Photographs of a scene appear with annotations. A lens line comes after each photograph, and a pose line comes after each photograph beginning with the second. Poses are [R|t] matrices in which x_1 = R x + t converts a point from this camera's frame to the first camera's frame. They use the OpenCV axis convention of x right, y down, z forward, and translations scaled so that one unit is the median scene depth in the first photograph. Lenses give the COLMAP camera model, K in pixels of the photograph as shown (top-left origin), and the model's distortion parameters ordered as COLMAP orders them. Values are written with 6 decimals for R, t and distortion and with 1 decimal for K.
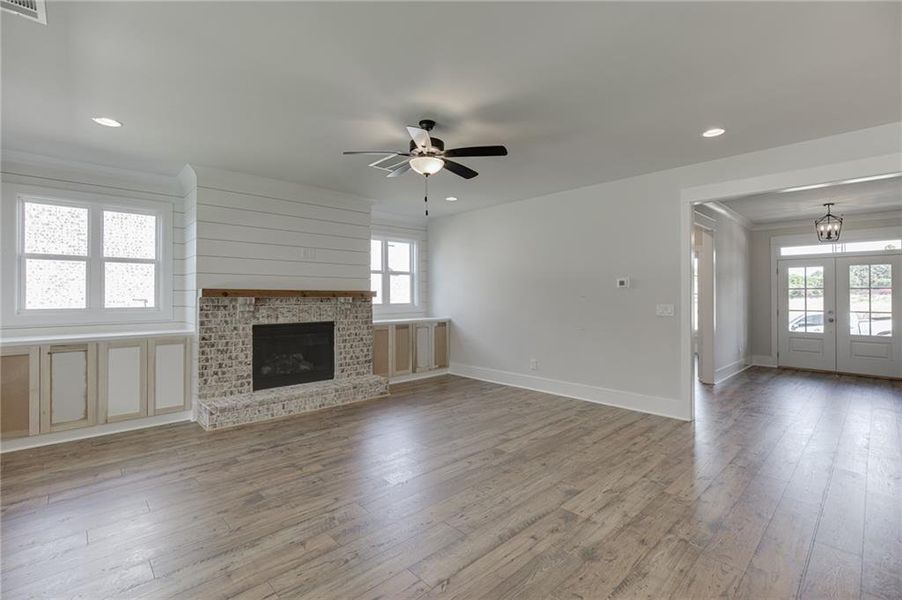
lens RADIAL K [[406.9, 0, 447.2], [0, 406.9, 295.4], [0, 0, 1]] dist [-0.009345, 0.000053]
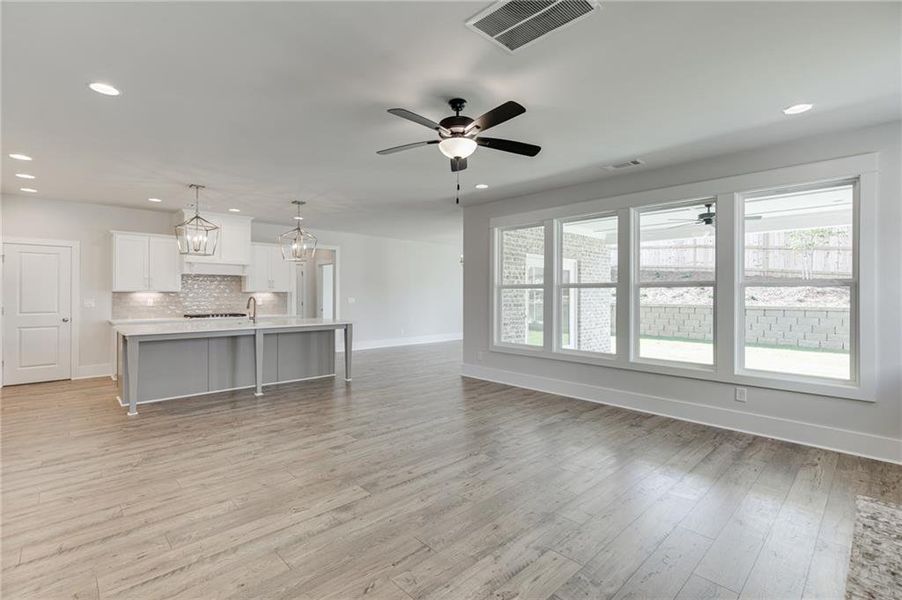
lens RADIAL K [[417.7, 0, 451.1], [0, 417.7, 294.9], [0, 0, 1]] dist [-0.003264, -0.000348]
pose [[-0.999834, -0.002826, -0.018004, -0.013098], [-0.002830, 0.999996, 0.000205, 0.004146], [0.018003, 0.000256, -0.999838, 1.339251]]
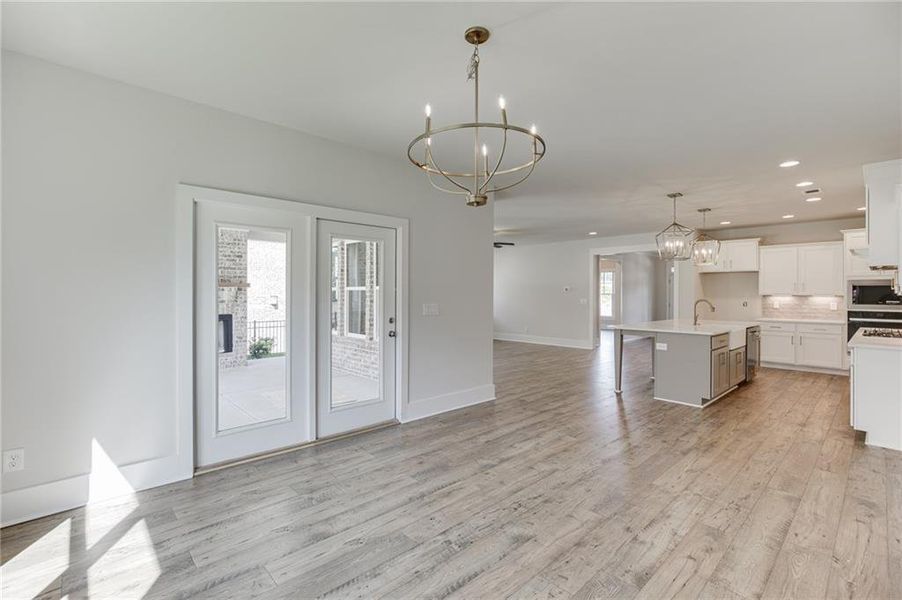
lens RADIAL K [[411.0, 0, 451.3], [0, 411.0, 294.6], [0, 0, 1]] dist [-0.003322, -0.000125]
pose [[0.999969, 0.003504, 0.007029, -0.201231], [-0.003516, 0.999993, 0.001610, -0.004186], [-0.007023, -0.001635, 0.999974, -1.202473]]
